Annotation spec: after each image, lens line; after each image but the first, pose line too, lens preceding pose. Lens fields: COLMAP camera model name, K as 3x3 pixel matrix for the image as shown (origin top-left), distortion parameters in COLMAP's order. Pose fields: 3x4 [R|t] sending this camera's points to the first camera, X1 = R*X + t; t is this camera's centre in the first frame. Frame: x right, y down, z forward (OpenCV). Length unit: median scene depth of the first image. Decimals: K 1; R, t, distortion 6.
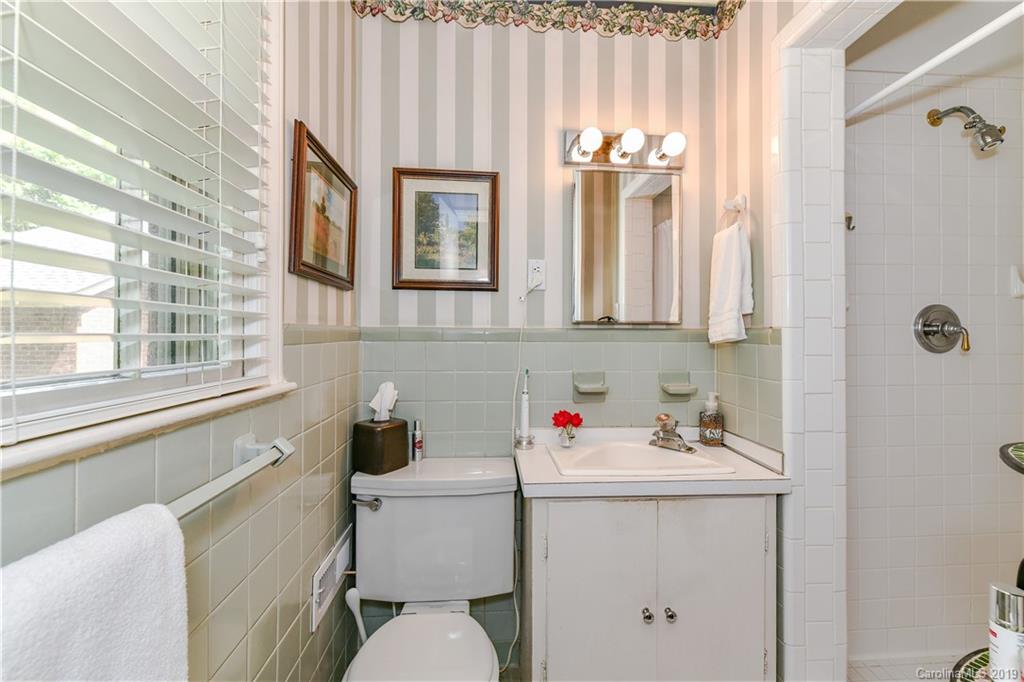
lens RADIAL K [[406.0, 0, 512.8], [0, 406.0, 335.1], [0, 0, 1]] dist [0.004136, -0.000929]
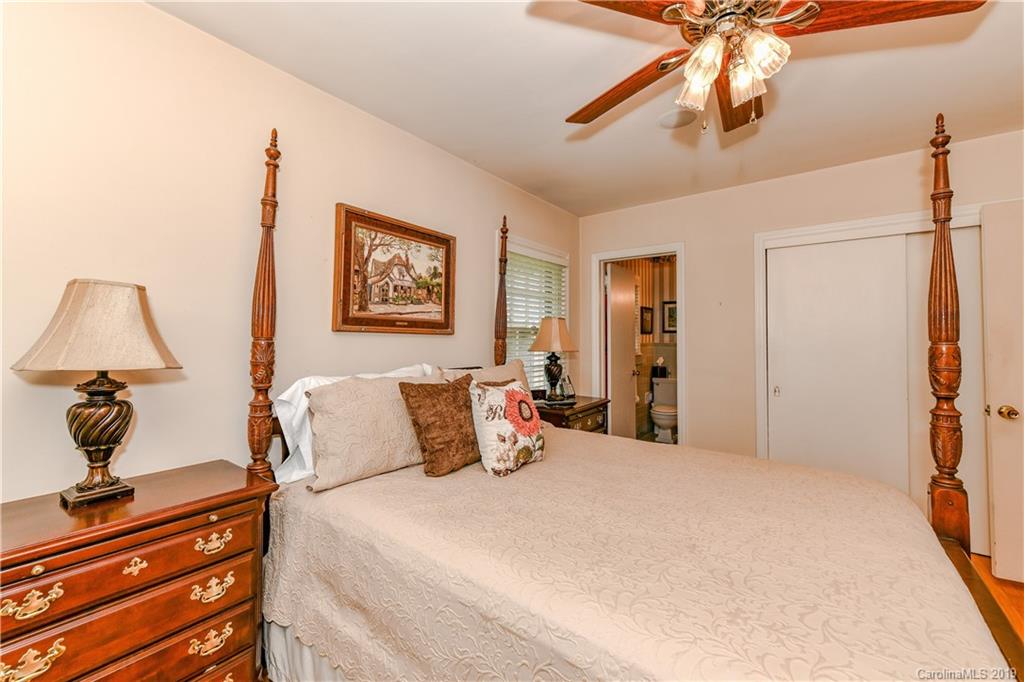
lens RADIAL K [[406.0, 0, 511.8], [0, 406.0, 338.5], [0, 0, 1]] dist [0.004136, -0.000929]
pose [[0.755500, -0.012366, -0.655032, 1.232016], [0.001382, 0.999850, -0.017283, 0.004684], [0.655148, 0.012152, 0.755403, -3.054786]]
